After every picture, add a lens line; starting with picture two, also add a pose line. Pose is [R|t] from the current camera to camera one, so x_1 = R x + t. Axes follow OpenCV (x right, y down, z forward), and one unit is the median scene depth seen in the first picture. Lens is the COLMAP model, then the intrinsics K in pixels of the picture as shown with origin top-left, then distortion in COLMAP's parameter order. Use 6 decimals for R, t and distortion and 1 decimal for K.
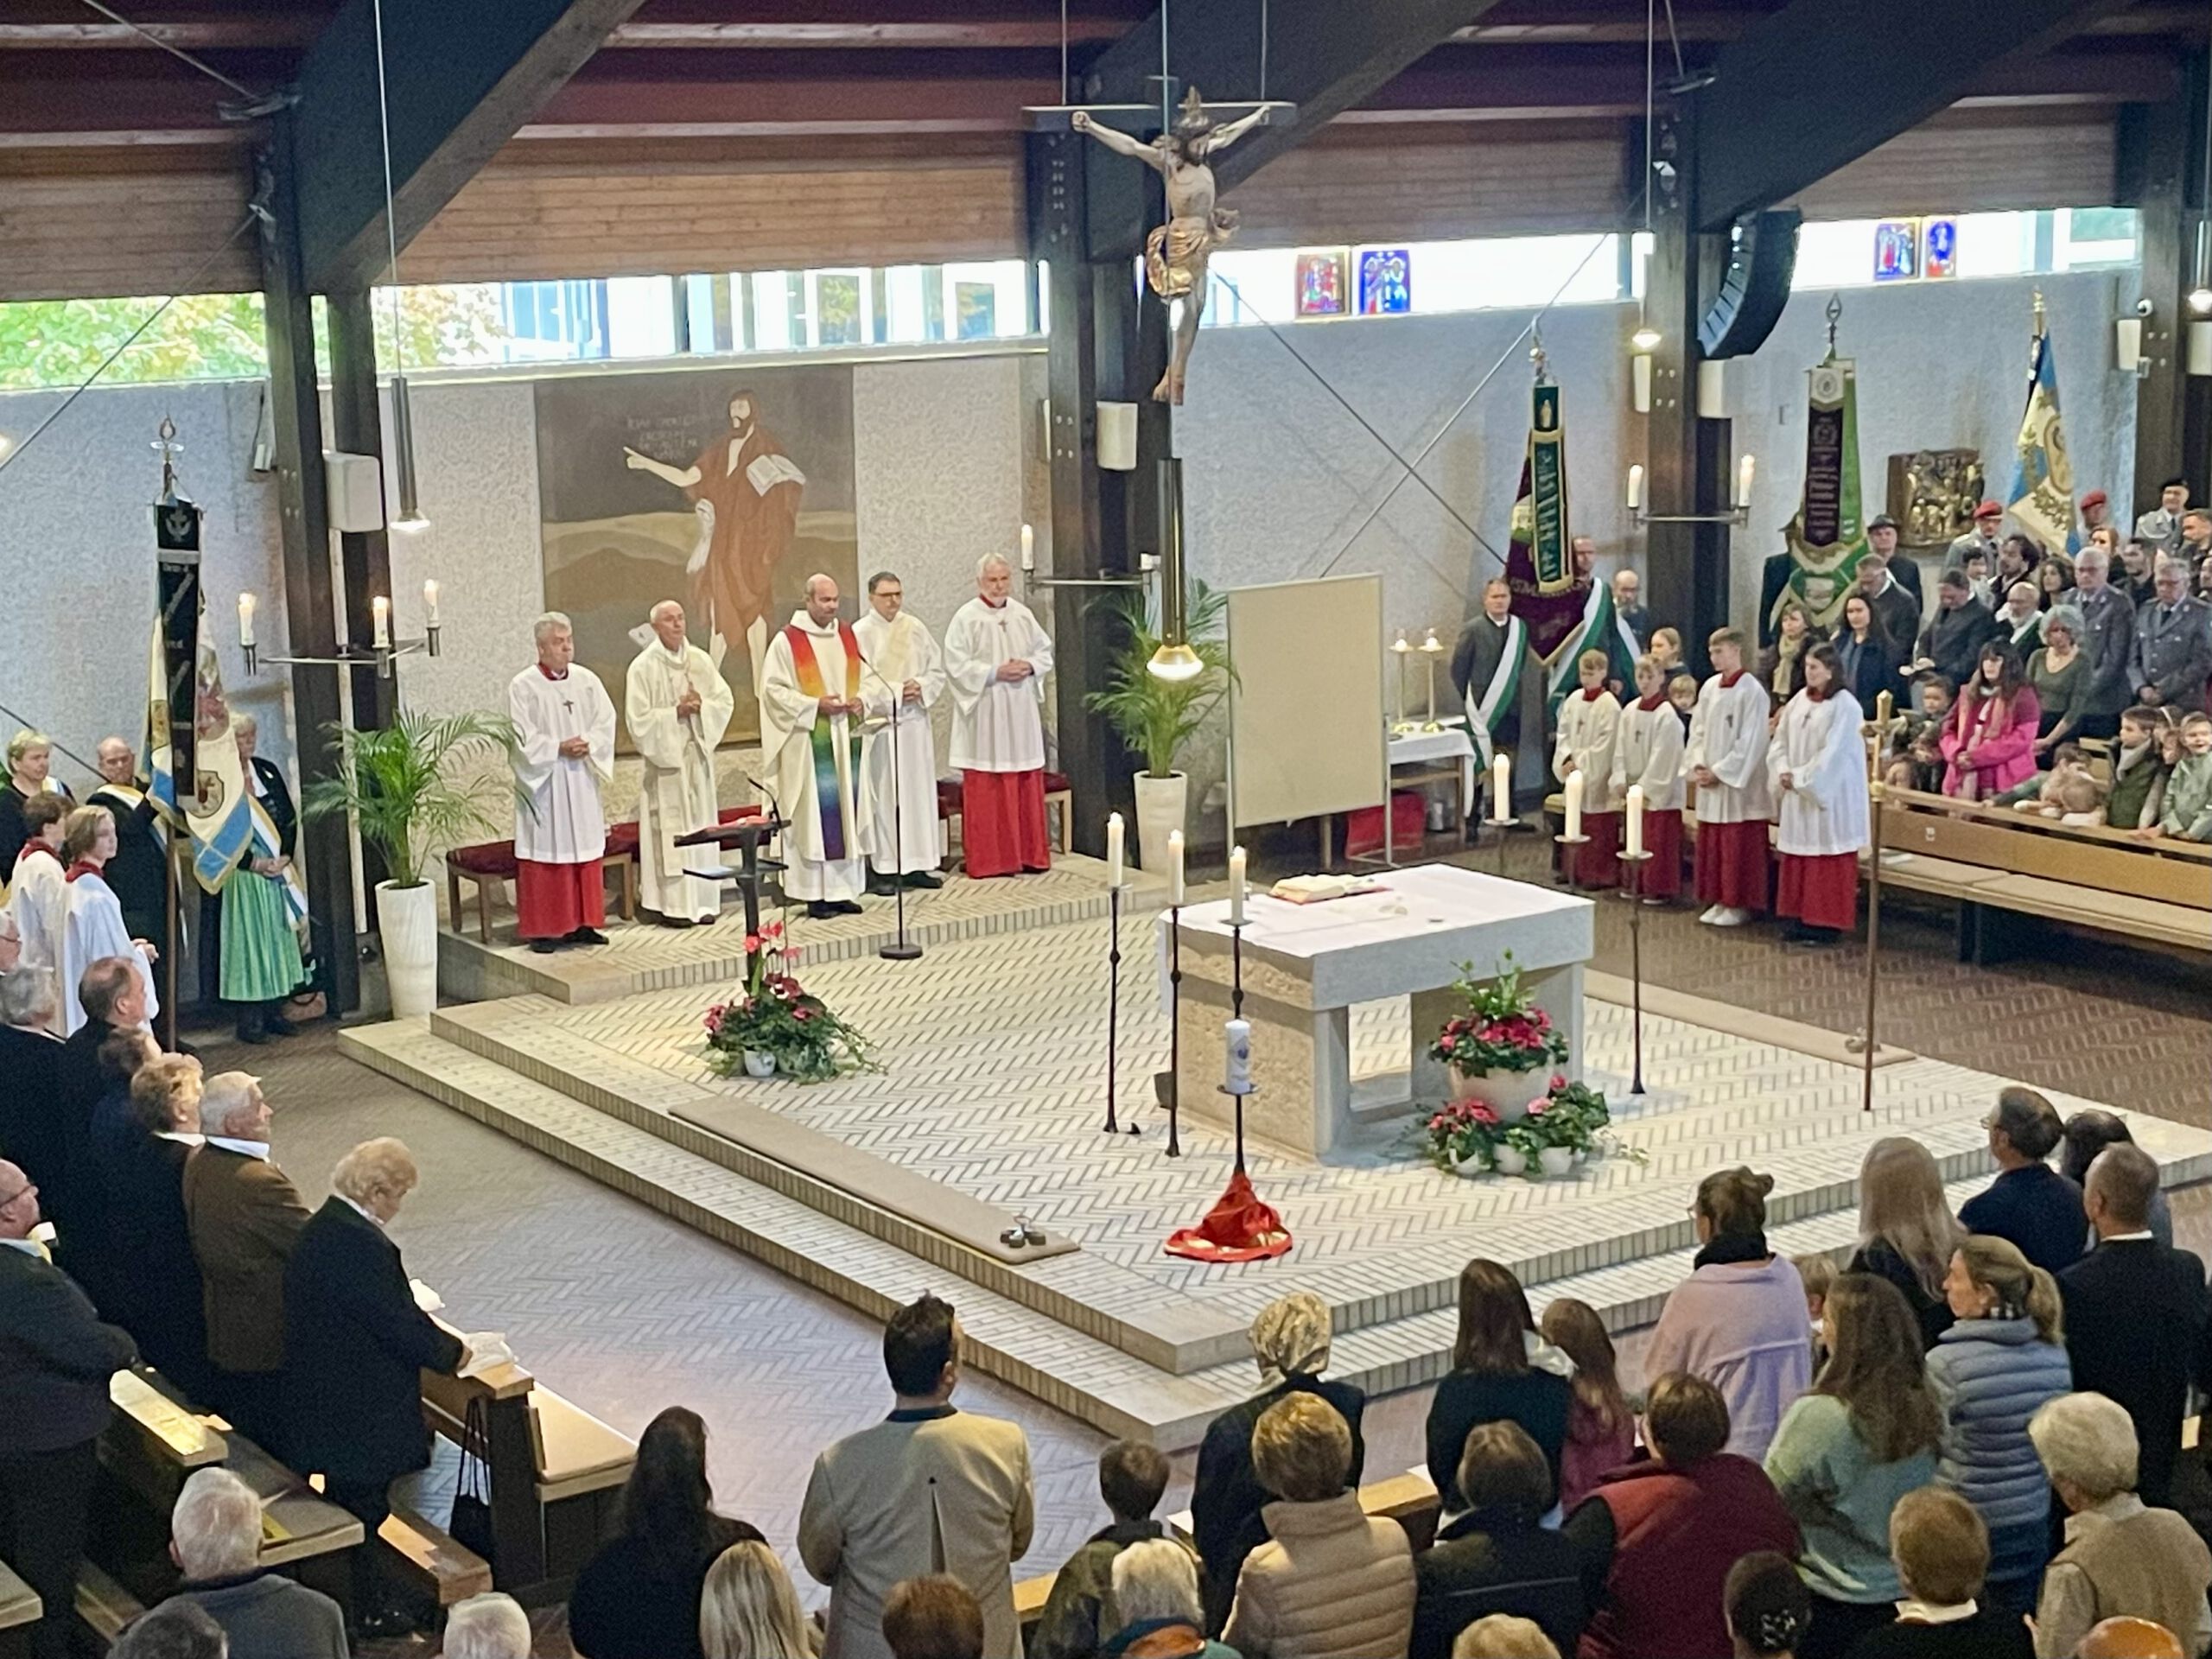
lens RADIAL K [[3686.1, 0, 1085.3], [0, 3686.1, 894.2], [0, 0, 1]] dist [0.037992, 0.000000]
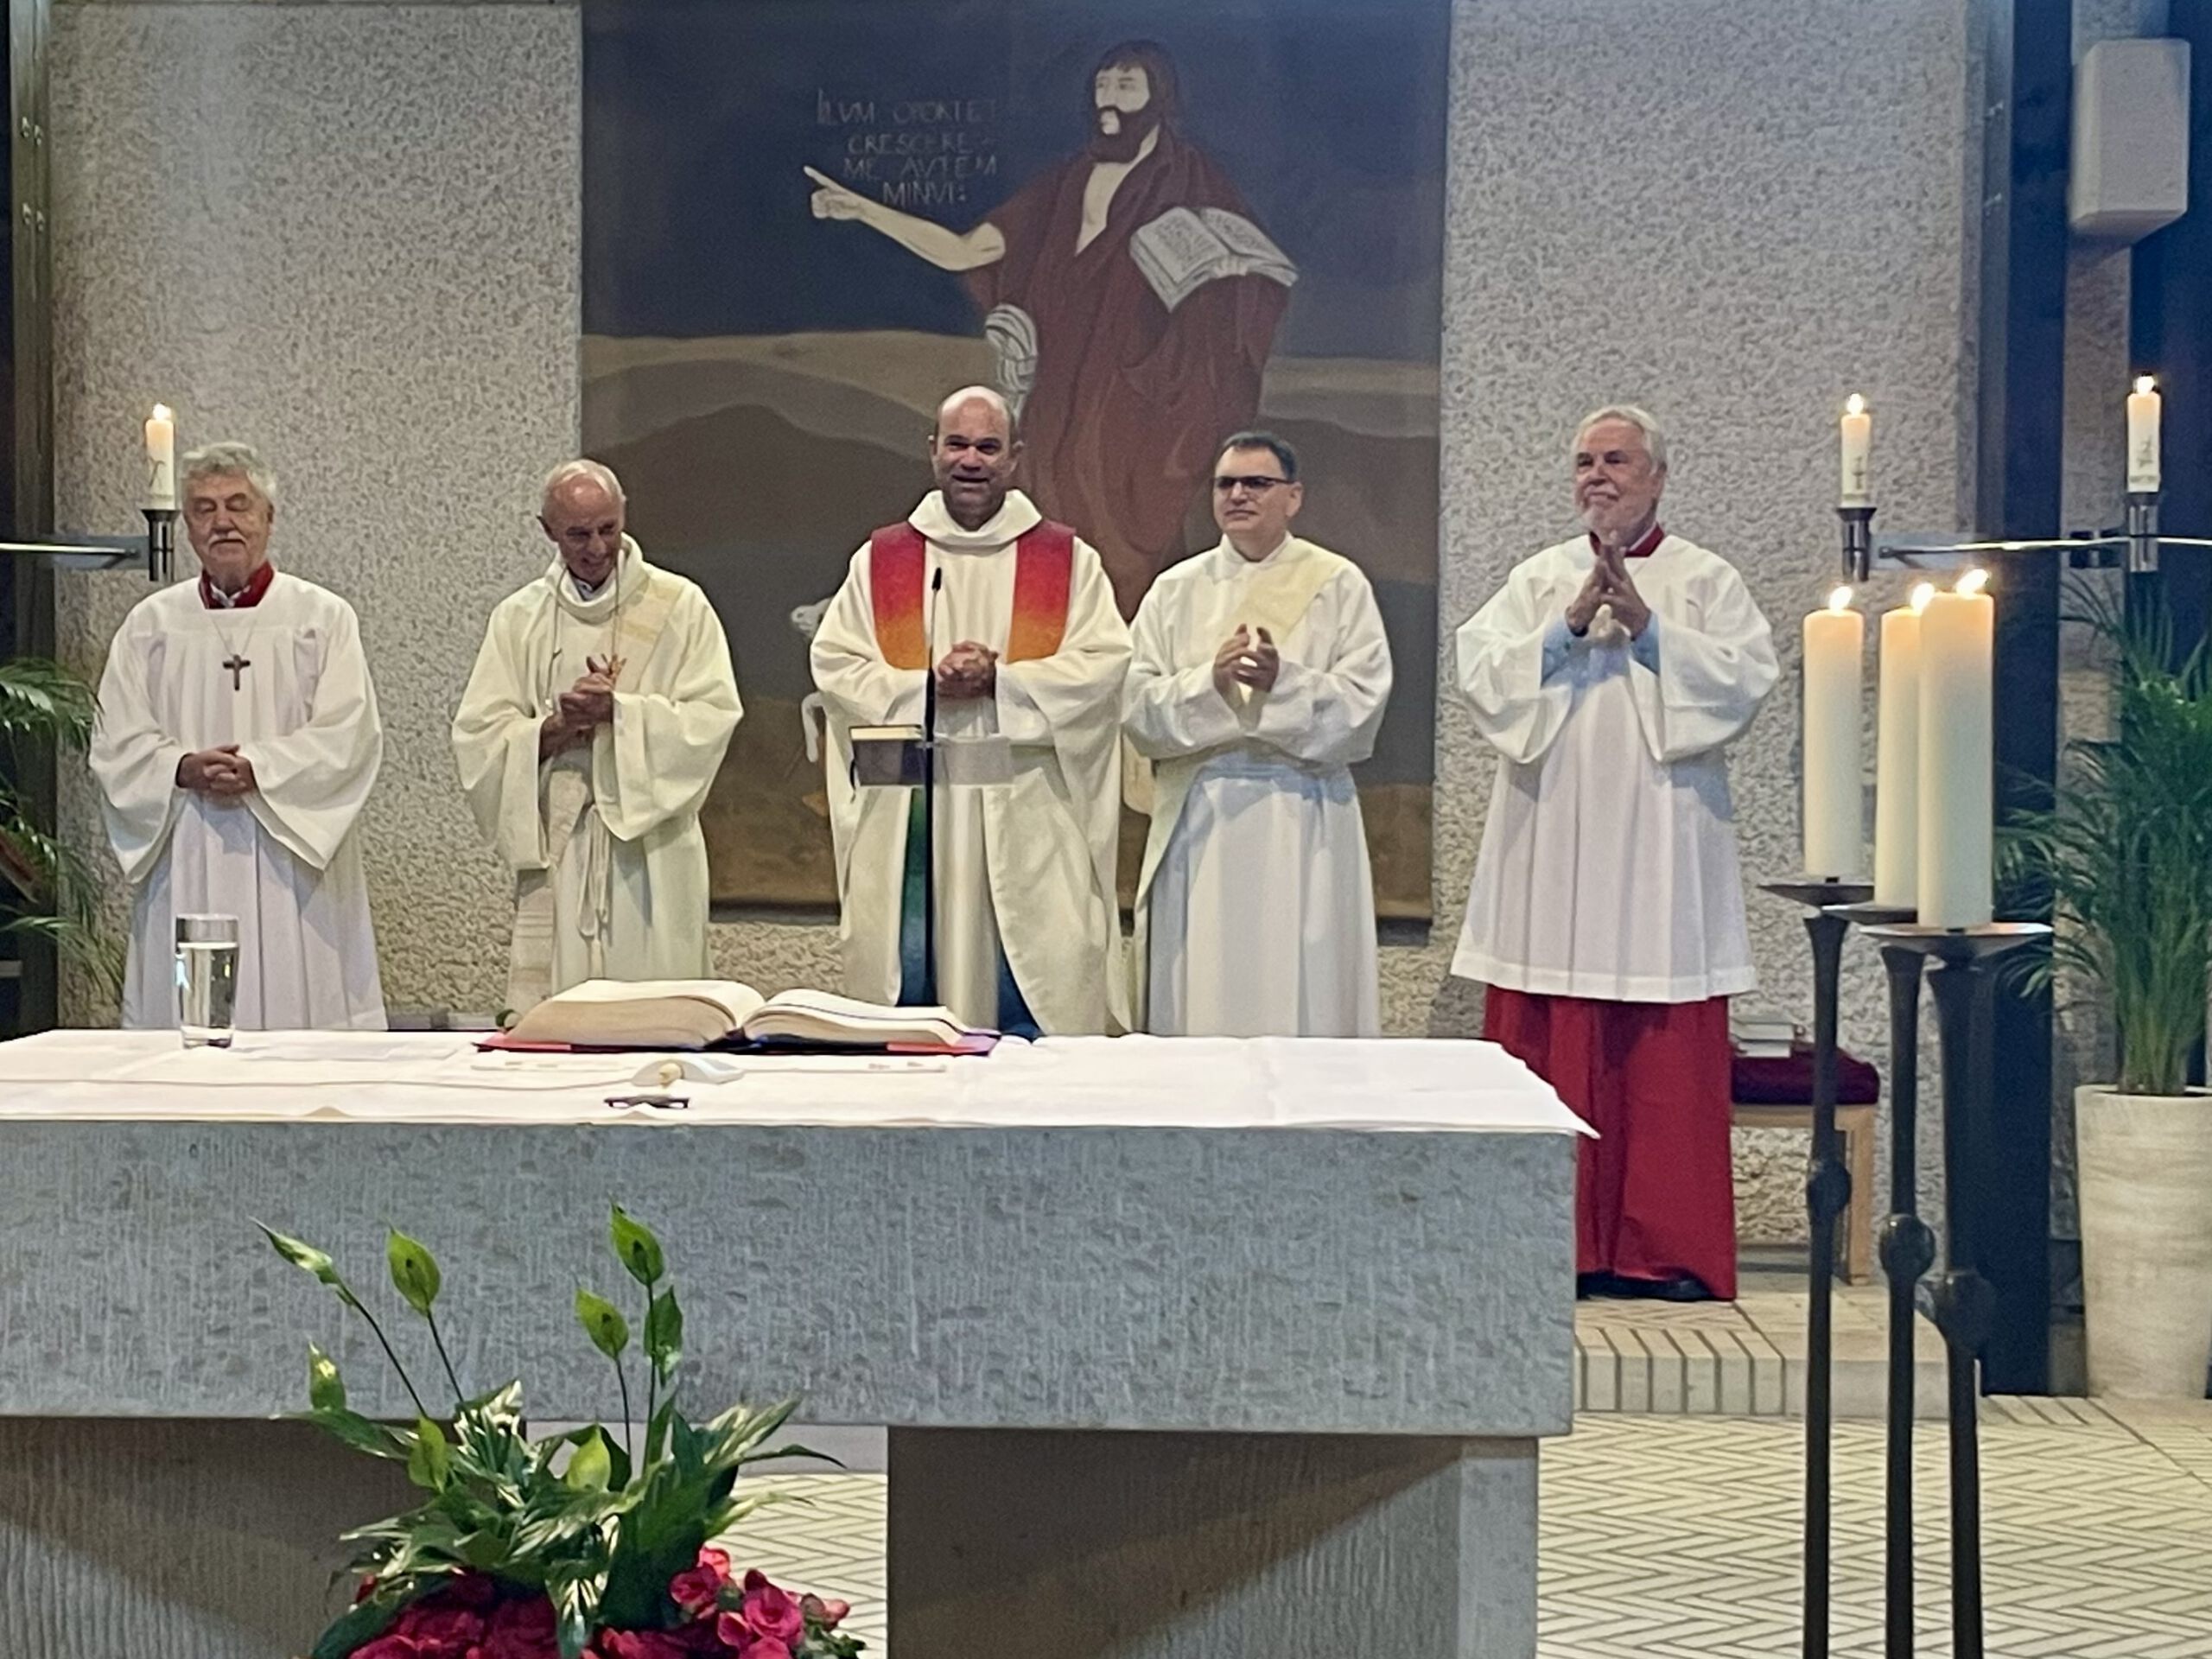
lens RADIAL K [[4382.6, 0, 883.6], [0, 4382.6, 953.4], [0, 0, 1]] dist [0.104201, 0.000000]
pose [[0.777331, 0.053673, -0.626799, 0.200556], [-0.149108, 0.983682, -0.100685, 0.015715], [0.611166, 0.171726, 0.772649, 0.638924]]
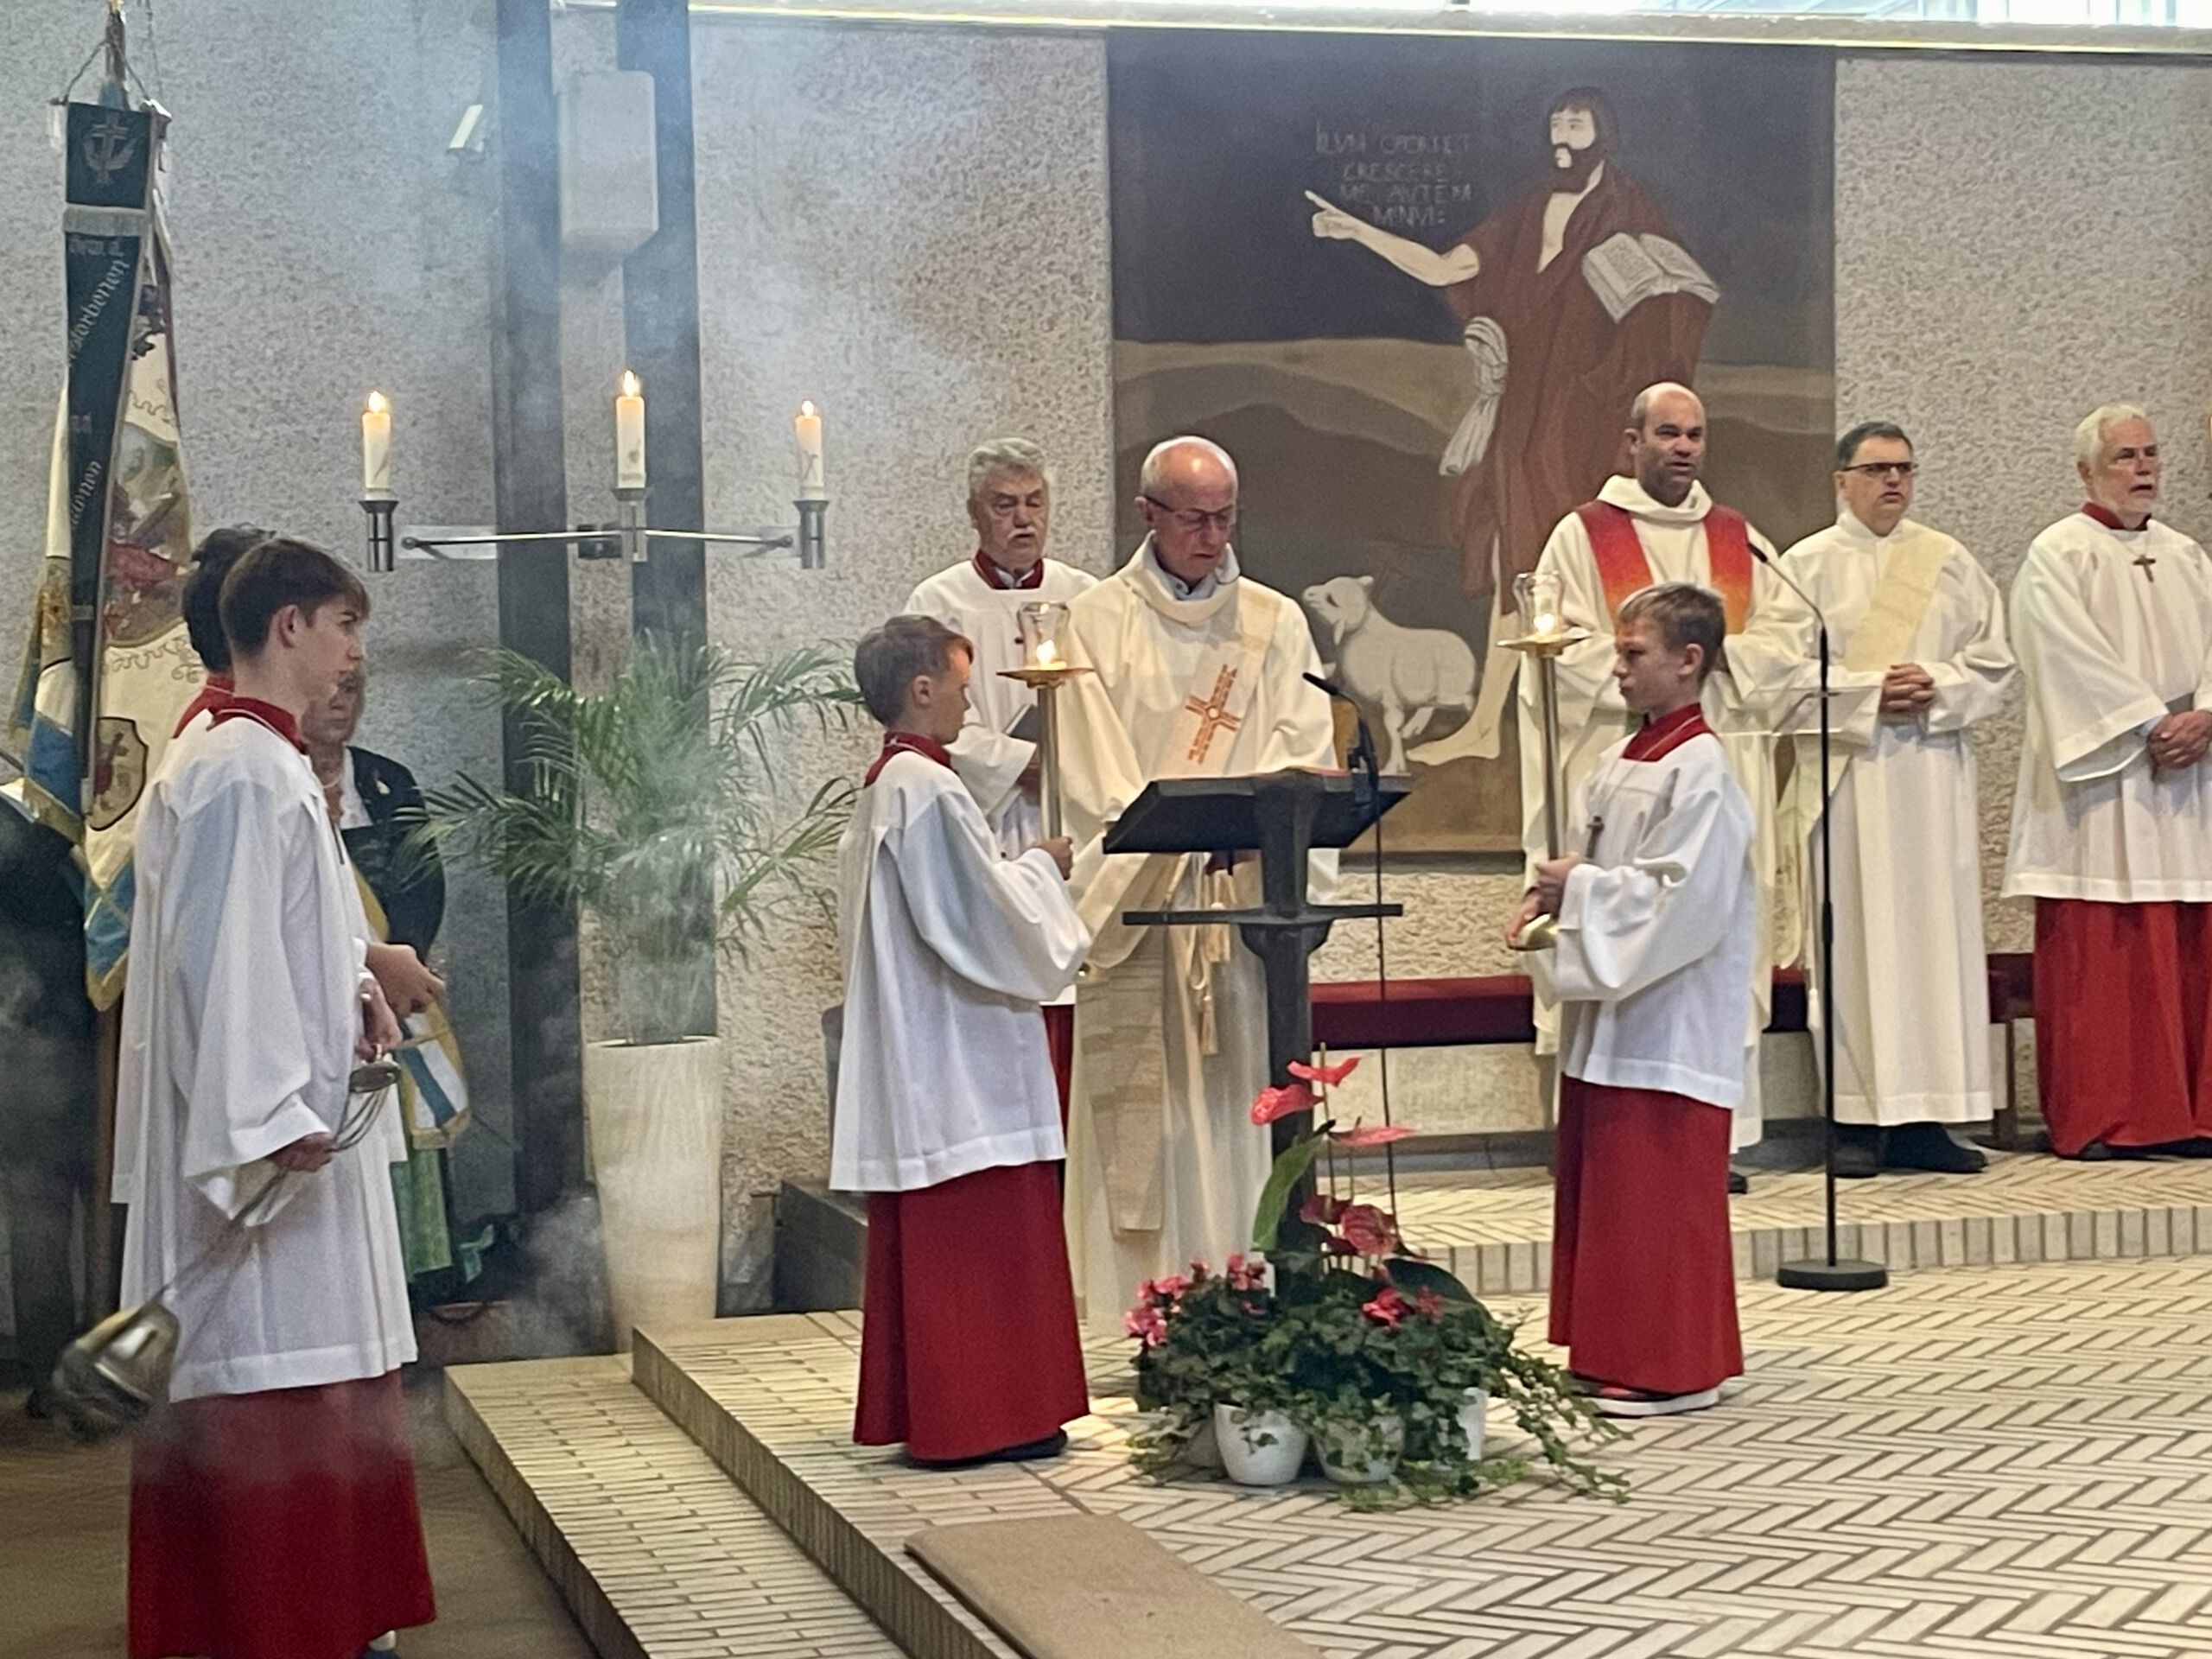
lens RADIAL K [[4040.7, 0, 1119.1], [0, 4040.7, 824.7], [0, 0, 1]] dist [0.118335, 0.000000]
pose [[0.947825, 0.007608, -0.318702, 0.015969], [-0.064354, 0.983700, -0.167908, 0.044707], [0.312229, 0.179657, 0.932865, 0.534460]]
